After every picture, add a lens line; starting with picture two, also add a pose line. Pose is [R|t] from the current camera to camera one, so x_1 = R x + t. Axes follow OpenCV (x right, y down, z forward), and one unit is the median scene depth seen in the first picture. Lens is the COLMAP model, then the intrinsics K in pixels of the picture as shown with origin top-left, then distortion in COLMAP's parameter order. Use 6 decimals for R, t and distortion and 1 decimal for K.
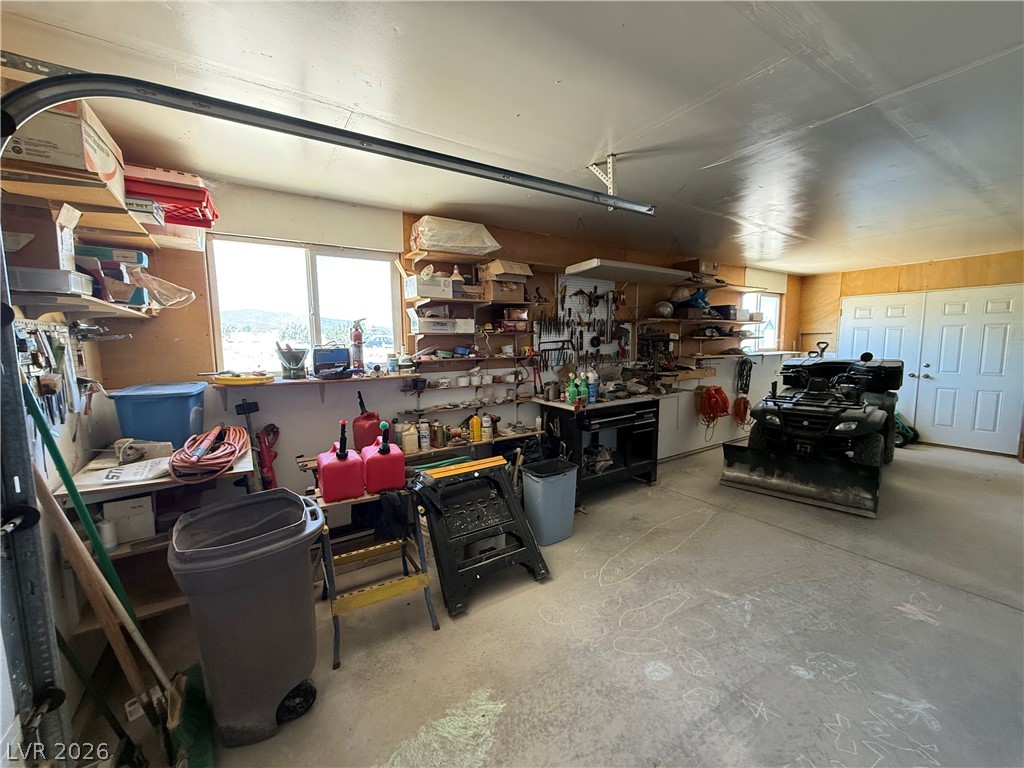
lens RADIAL K [[407.2, 0, 512.7], [0, 407.2, 386.2], [0, 0, 1]] dist [-0.001346, -0.000085]
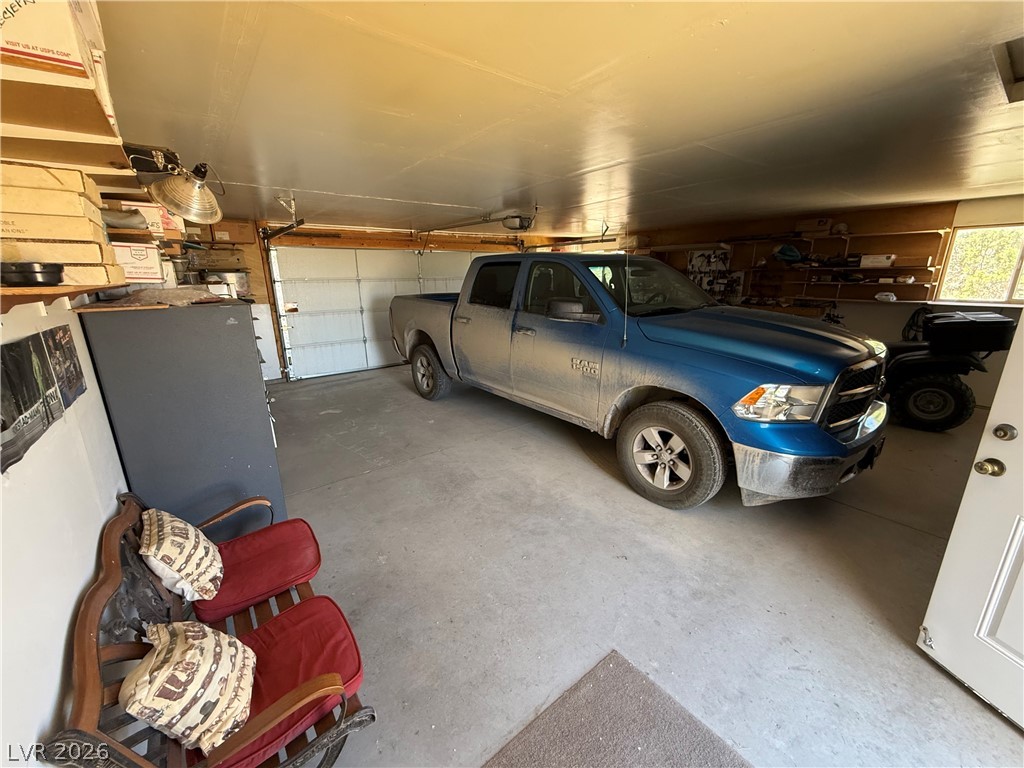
lens RADIAL K [[407.2, 0, 508.1], [0, 407.2, 383.7], [0, 0, 1]] dist [-0.001346, -0.000085]
pose [[0.071032, 0.275422, -0.958696, 2.167725], [-0.098567, 0.958357, 0.268022, -0.085482], [0.992592, 0.075458, 0.095222, -0.005614]]
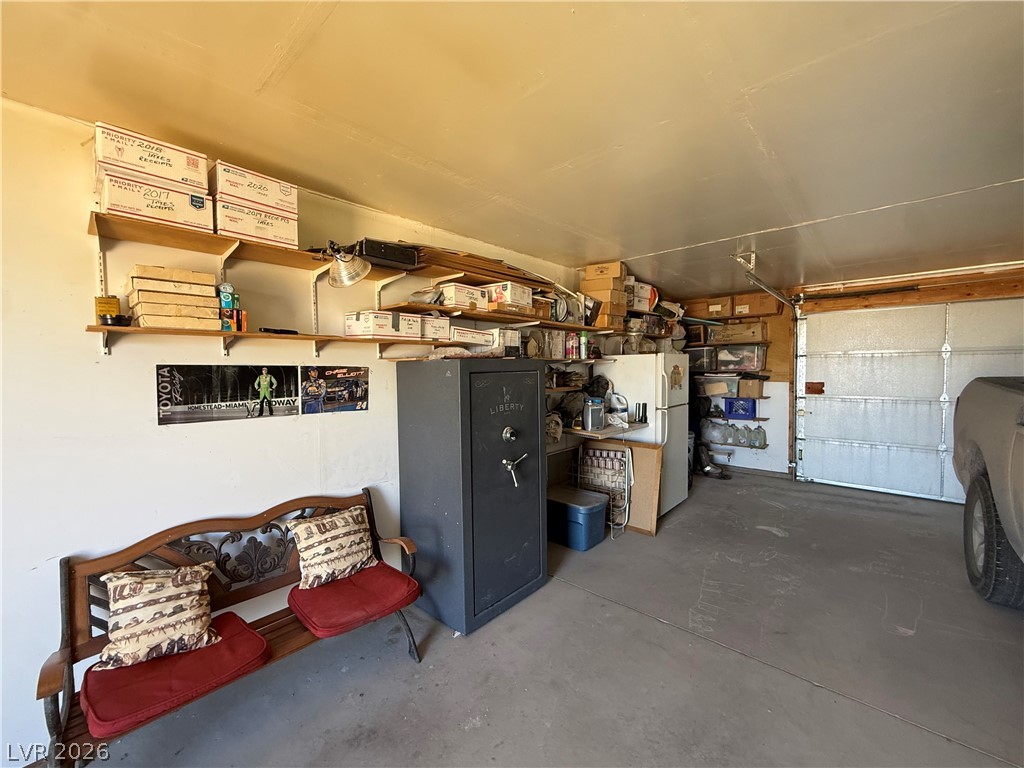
lens RADIAL K [[407.2, 0, 509.9], [0, 407.2, 386.6], [0, 0, 1]] dist [-0.001346, -0.000085]
pose [[-0.969501, 0.039988, -0.241805, 1.655496], [0.002560, 0.988199, 0.153157, -0.055488], [0.245076, 0.147867, -0.958161, 0.264385]]
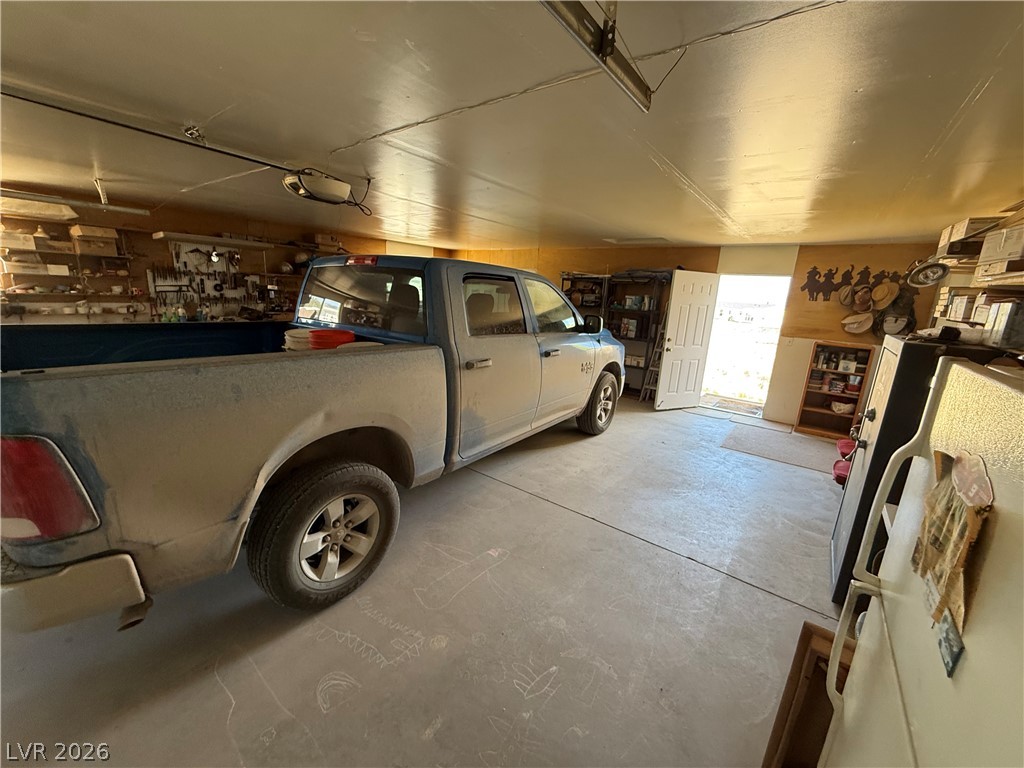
lens RADIAL K [[407.2, 0, 510.7], [0, 407.2, 385.9], [0, 0, 1]] dist [-0.001346, -0.000085]
pose [[0.940905, -0.010515, 0.338508, 0.743788], [-0.034921, 0.991178, 0.127853, 0.012497], [-0.336866, -0.132119, 0.932237, -0.755707]]
